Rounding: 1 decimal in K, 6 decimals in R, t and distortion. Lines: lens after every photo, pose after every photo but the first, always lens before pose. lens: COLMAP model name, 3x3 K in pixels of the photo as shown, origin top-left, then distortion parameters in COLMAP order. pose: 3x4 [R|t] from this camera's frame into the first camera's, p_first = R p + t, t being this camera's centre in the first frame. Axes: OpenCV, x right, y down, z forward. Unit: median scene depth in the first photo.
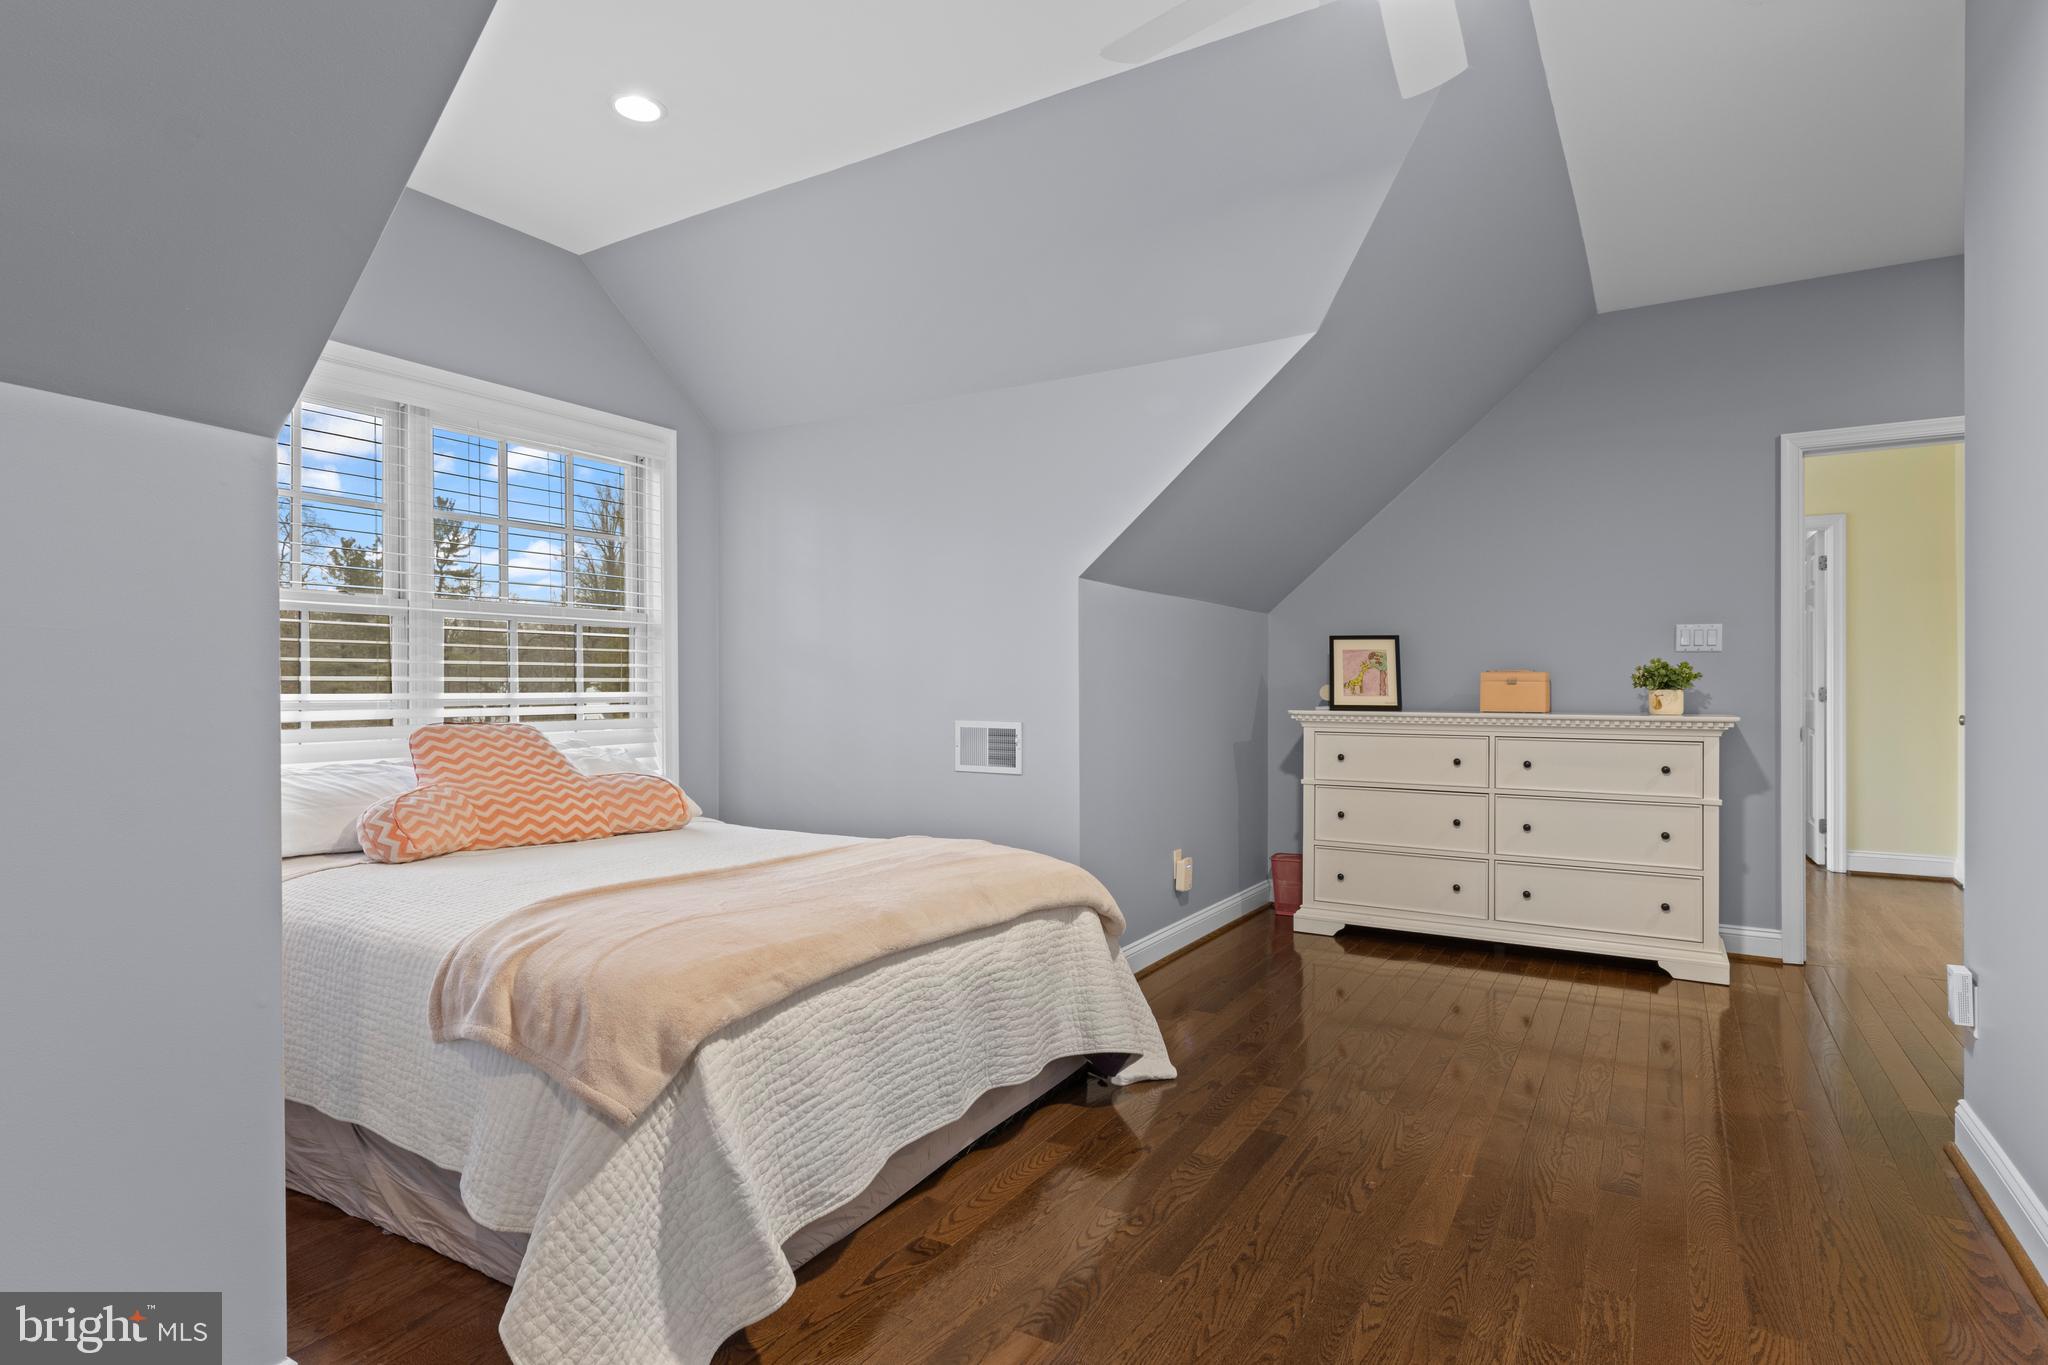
lens RADIAL K [[1056.7, 0, 1017.6], [0, 1056.7, 691.0], [0, 0, 1]] dist [0.007611, -0.003624]
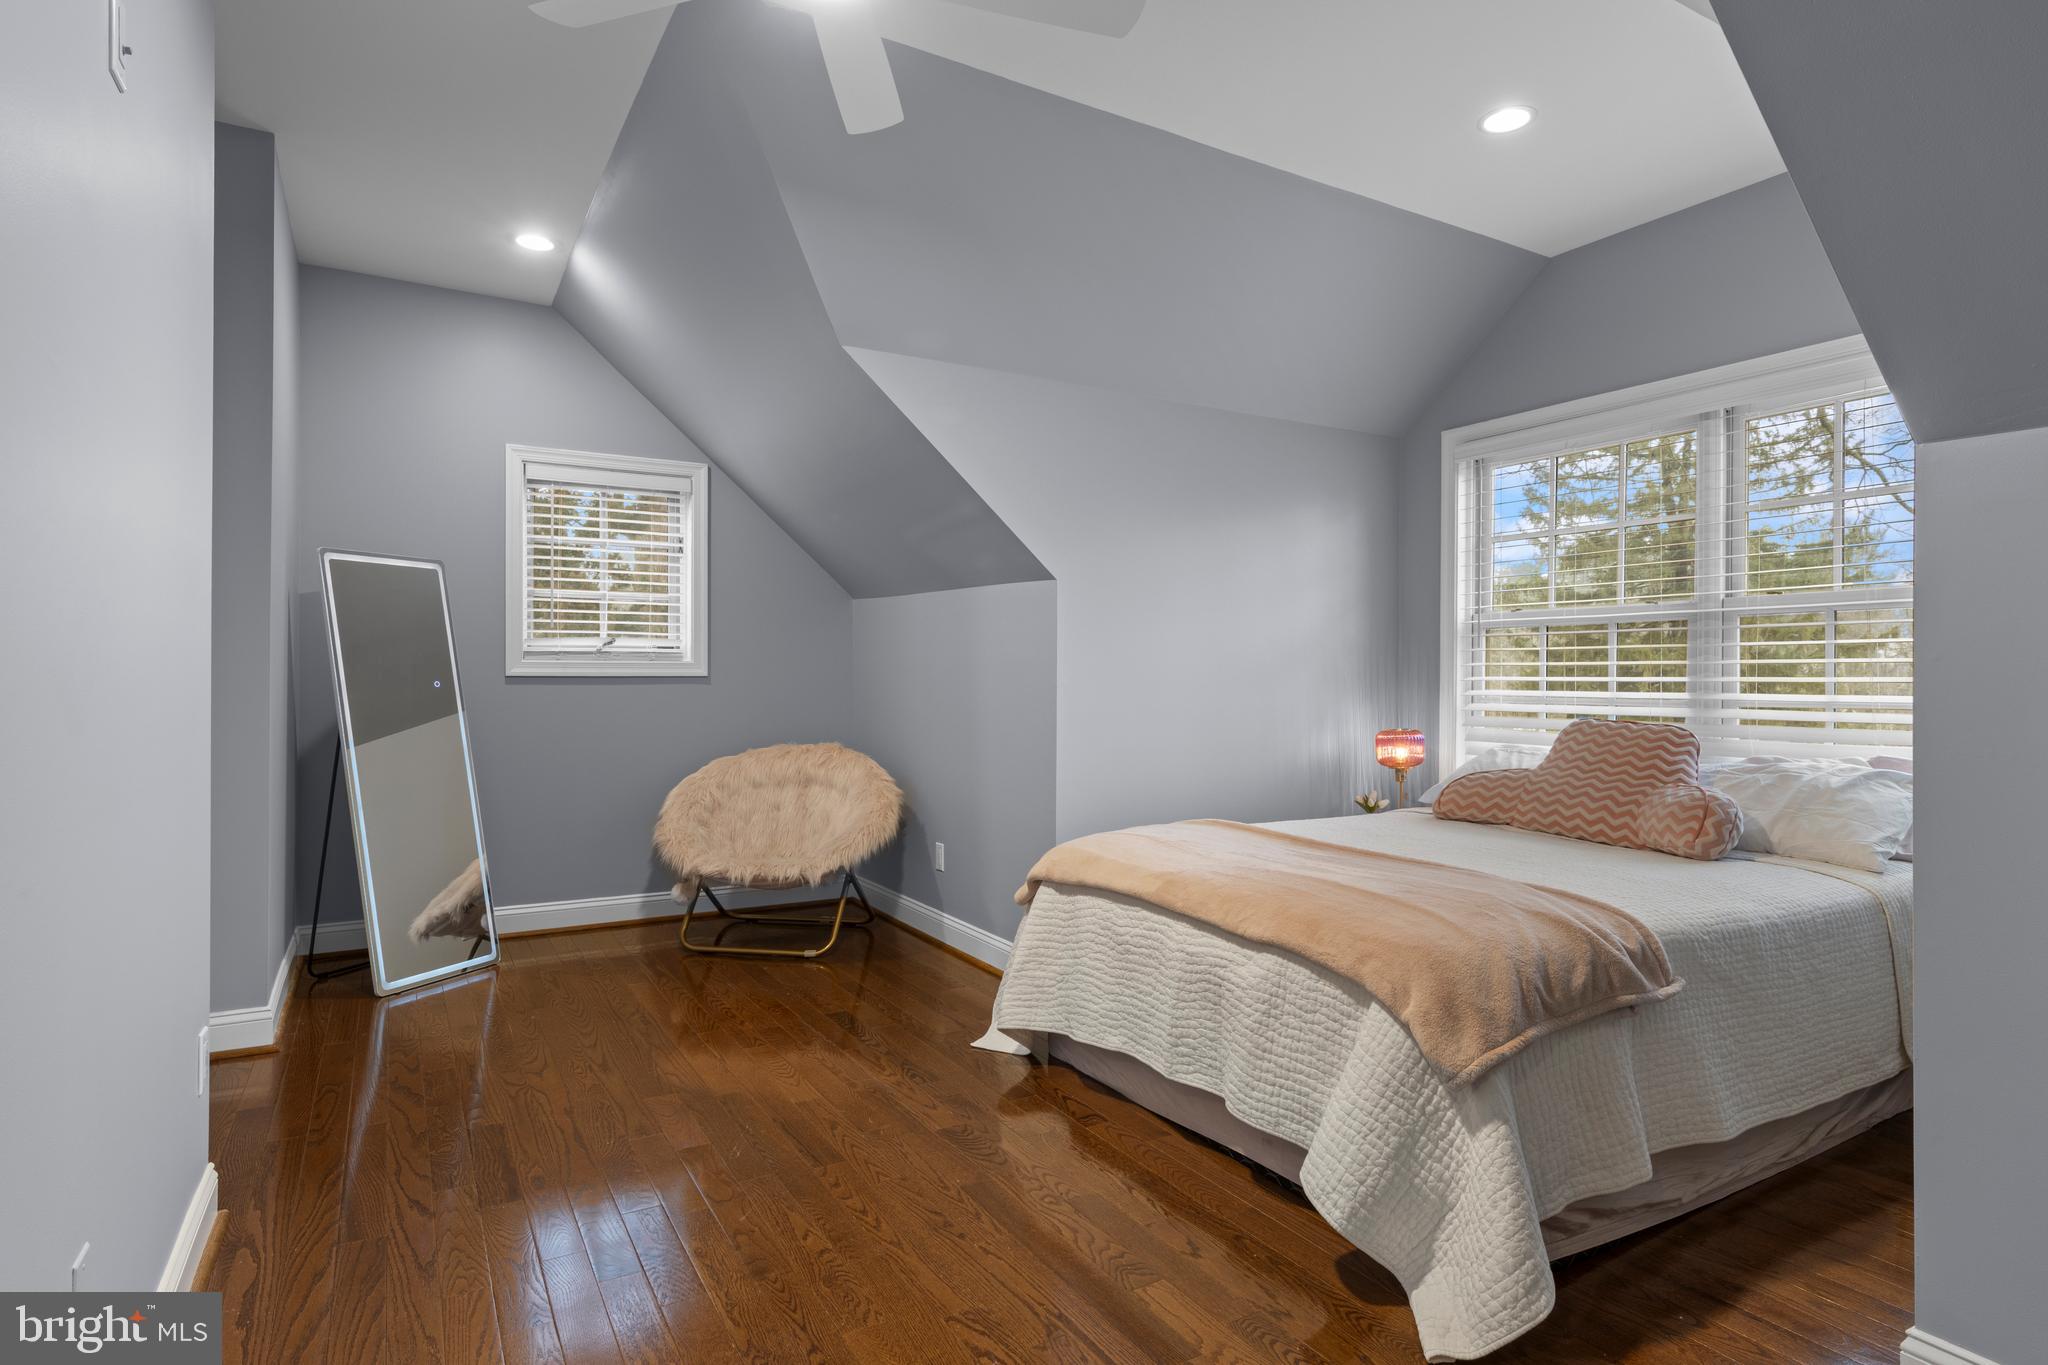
lens RADIAL K [[1056.7, 0, 1028.8], [0, 1056.7, 672.3], [0, 0, 1]] dist [0.007611, -0.003624]
pose [[-0.458659, -0.007796, -0.888578, 0.779901], [-0.010184, 0.999942, -0.003516, -0.008886], [0.888554, 0.007437, -0.458711, 1.081866]]
